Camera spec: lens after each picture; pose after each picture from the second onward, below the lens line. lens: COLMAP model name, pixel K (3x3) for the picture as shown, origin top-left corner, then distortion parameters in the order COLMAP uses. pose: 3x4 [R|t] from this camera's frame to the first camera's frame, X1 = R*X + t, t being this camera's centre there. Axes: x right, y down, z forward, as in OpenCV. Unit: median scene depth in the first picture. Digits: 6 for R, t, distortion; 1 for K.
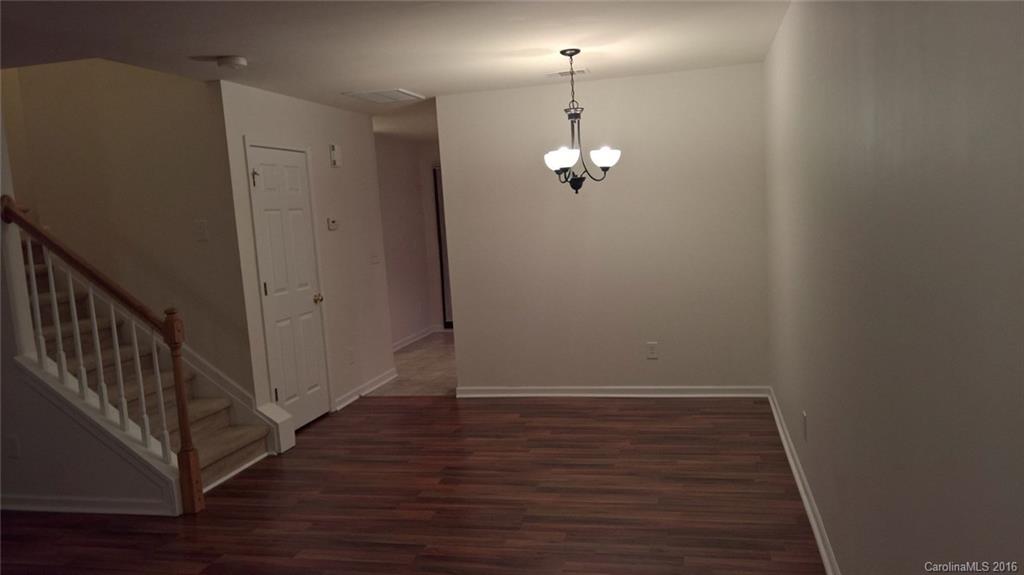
lens RADIAL K [[776.4, 0, 512.0], [0, 776.4, 287.5], [0, 0, 1]] dist [0.094459, 0.000616]
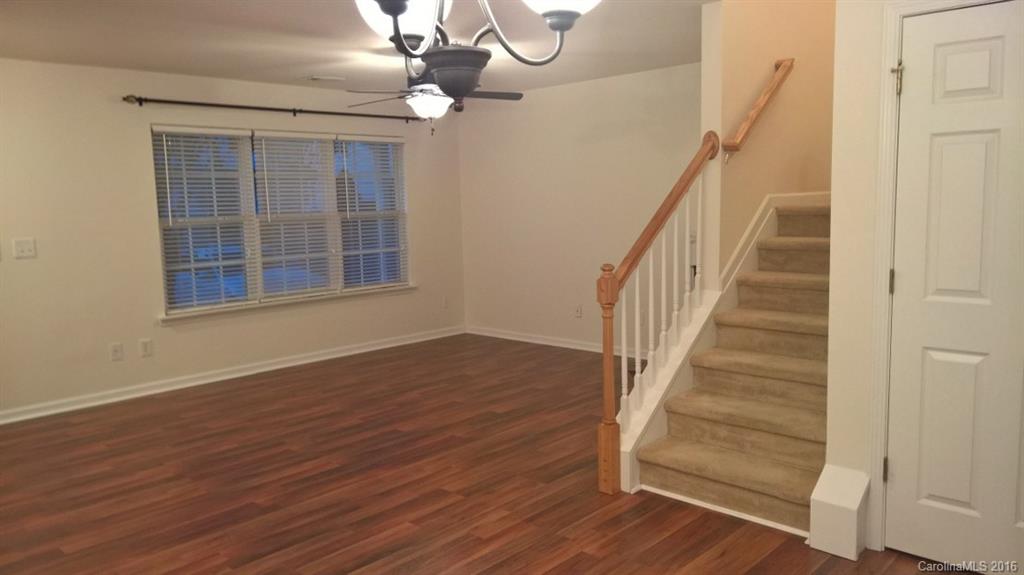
lens RADIAL K [[776.4, 0, 512.0], [0, 776.4, 287.5], [0, 0, 1]] dist [0.094459, 0.000616]
pose [[-0.480901, 0.182772, -0.857513, 0.364534], [-0.033648, 0.973463, 0.226356, -0.137657], [0.876129, 0.137708, -0.461989, 1.249315]]
